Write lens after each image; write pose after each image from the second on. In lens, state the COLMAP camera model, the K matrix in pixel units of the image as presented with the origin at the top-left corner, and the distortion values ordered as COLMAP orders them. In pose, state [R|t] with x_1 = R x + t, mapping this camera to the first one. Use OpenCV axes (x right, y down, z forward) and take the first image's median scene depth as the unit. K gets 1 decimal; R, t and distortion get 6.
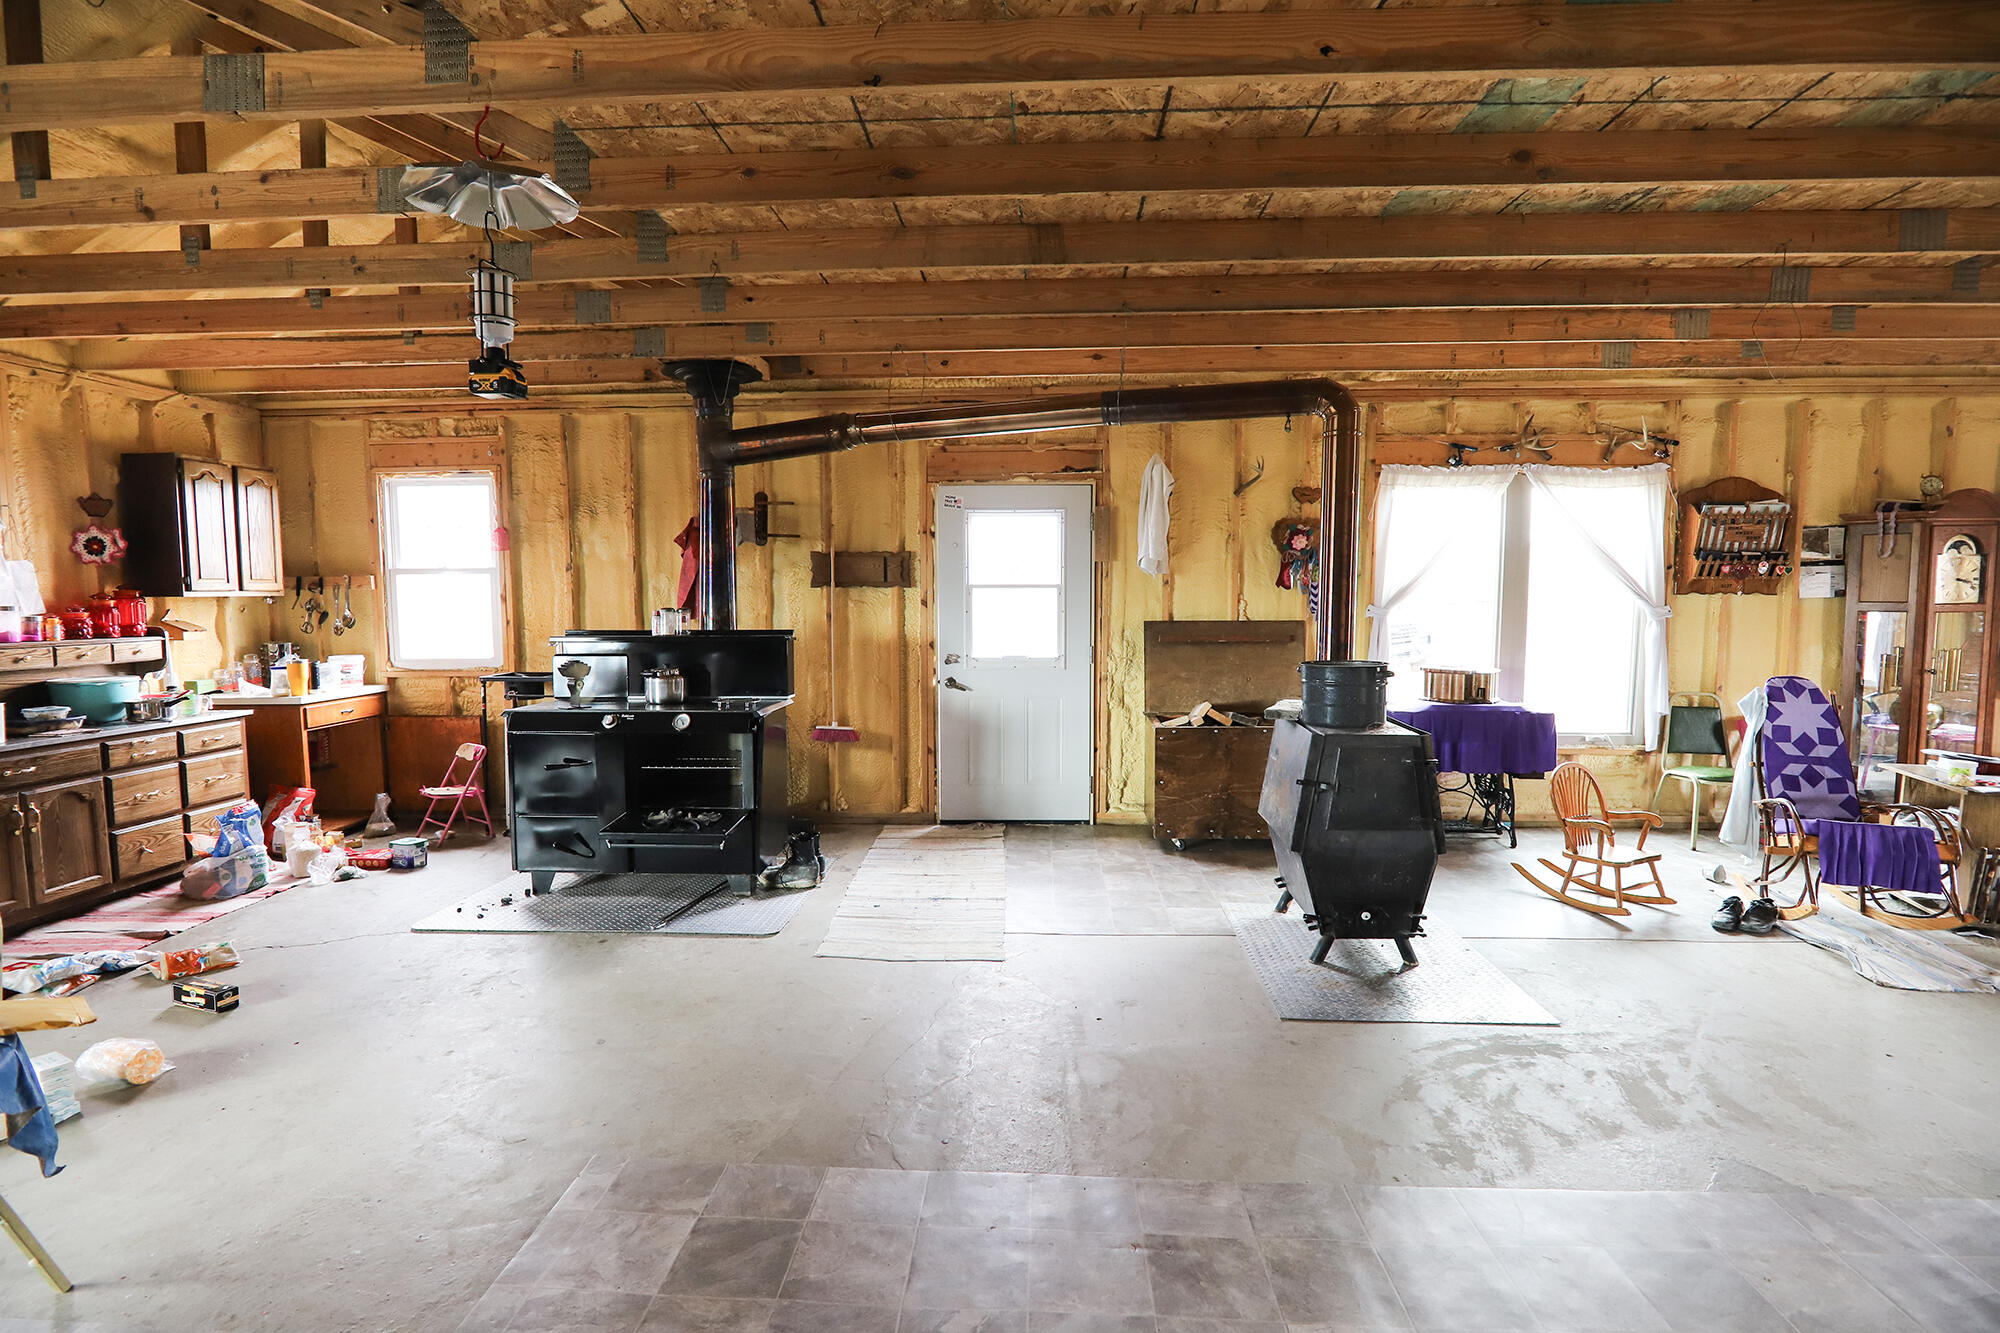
lens RADIAL K [[975.4, 0, 992.8], [0, 975.4, 668.3], [0, 0, 1]] dist [-0.022253, 0.001134]
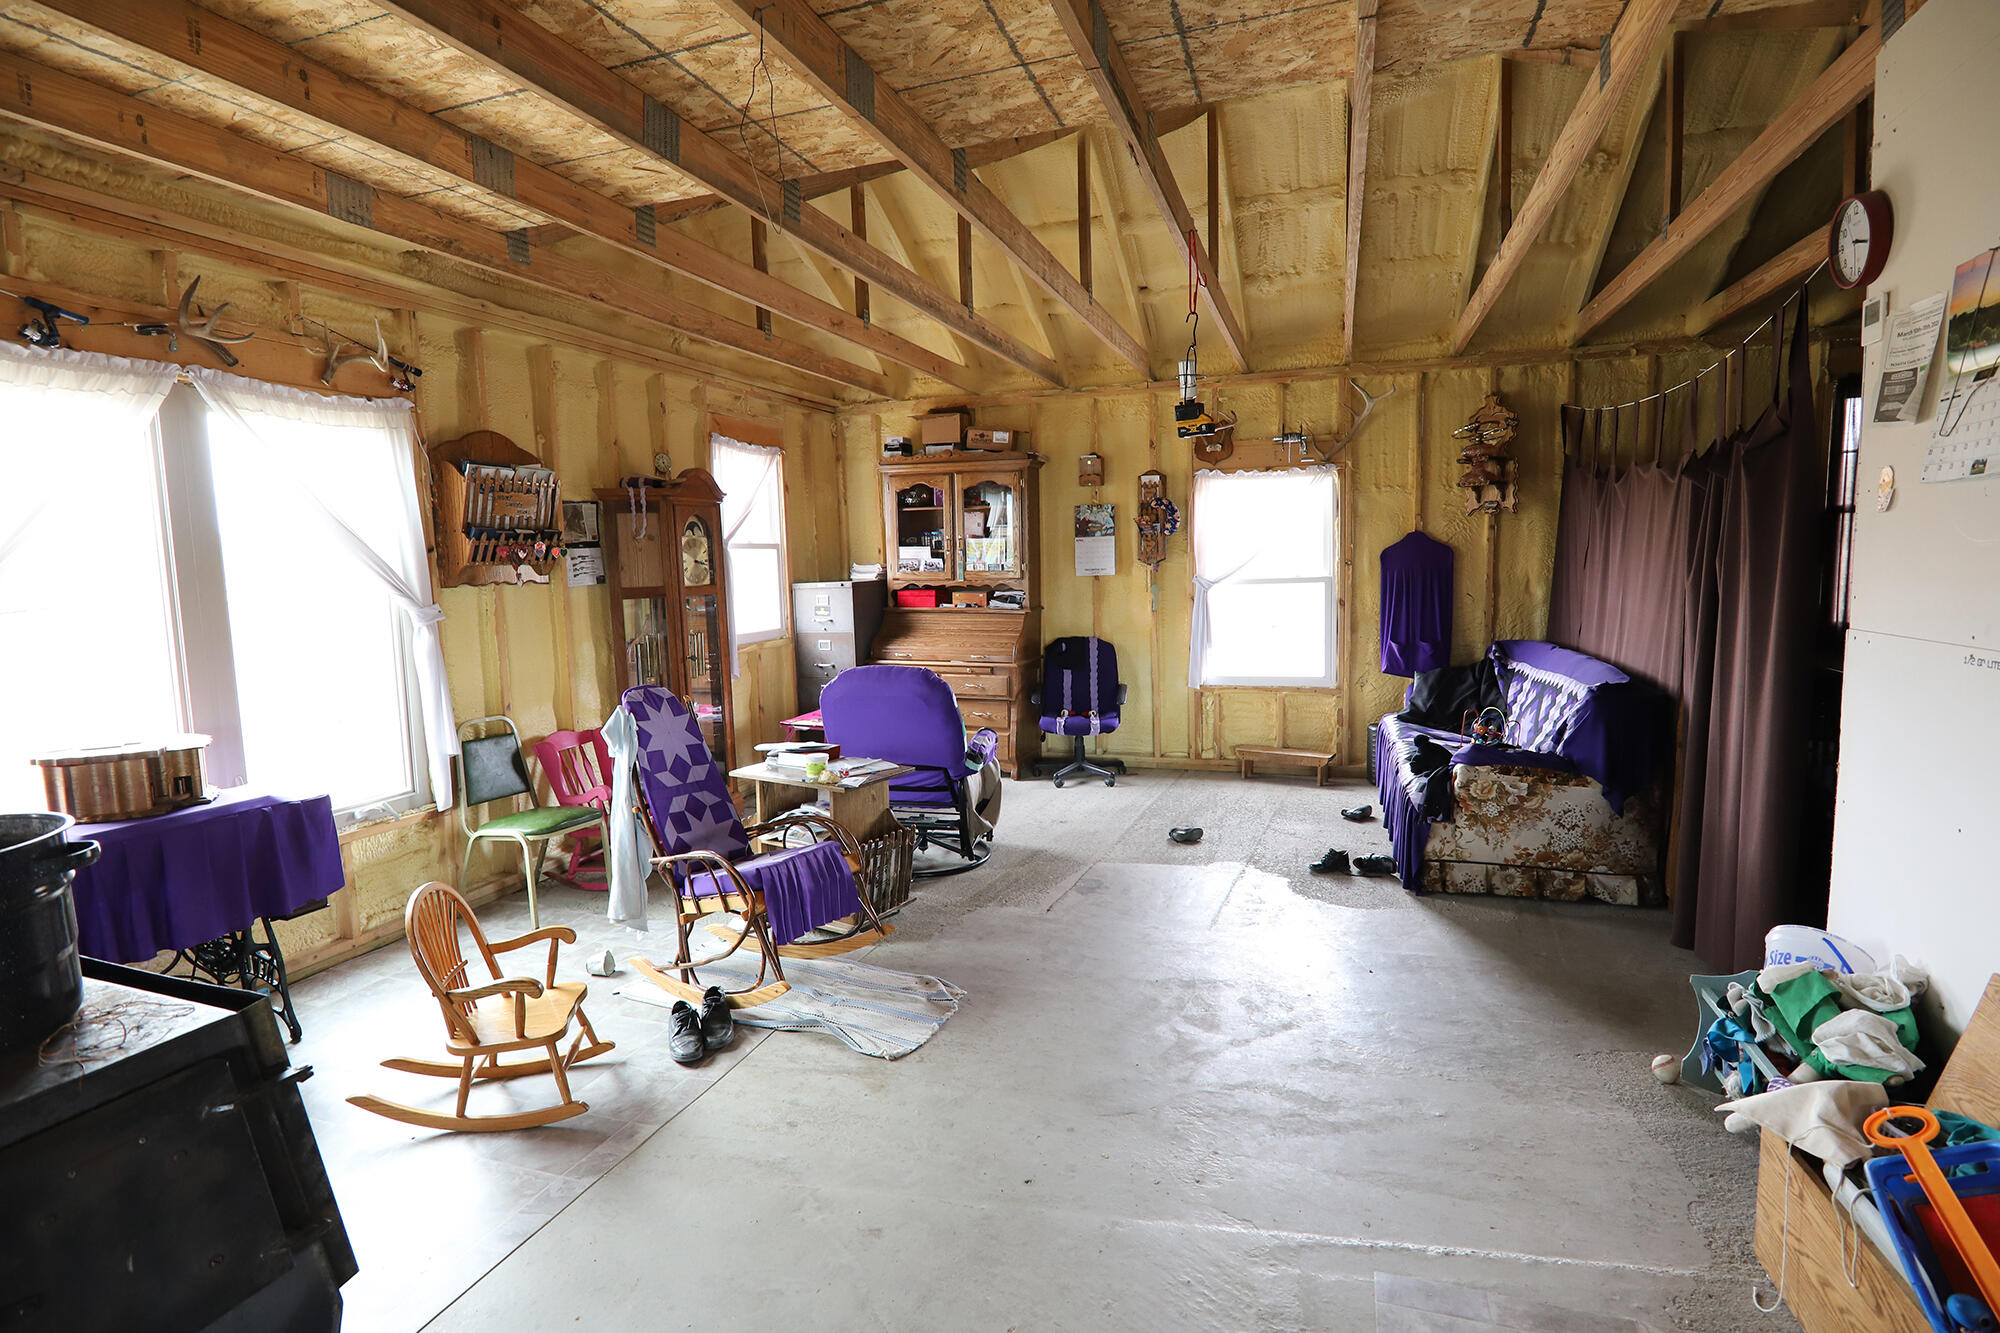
lens RADIAL K [[975.4, 0, 992.8], [0, 975.4, 668.3], [0, 0, 1]] dist [-0.022253, 0.001134]
pose [[0.281924, -0.110249, 0.953081, 0.133717], [0.109383, 0.990592, 0.082232, -0.032422], [-0.953181, 0.081067, 0.291331, 0.414446]]
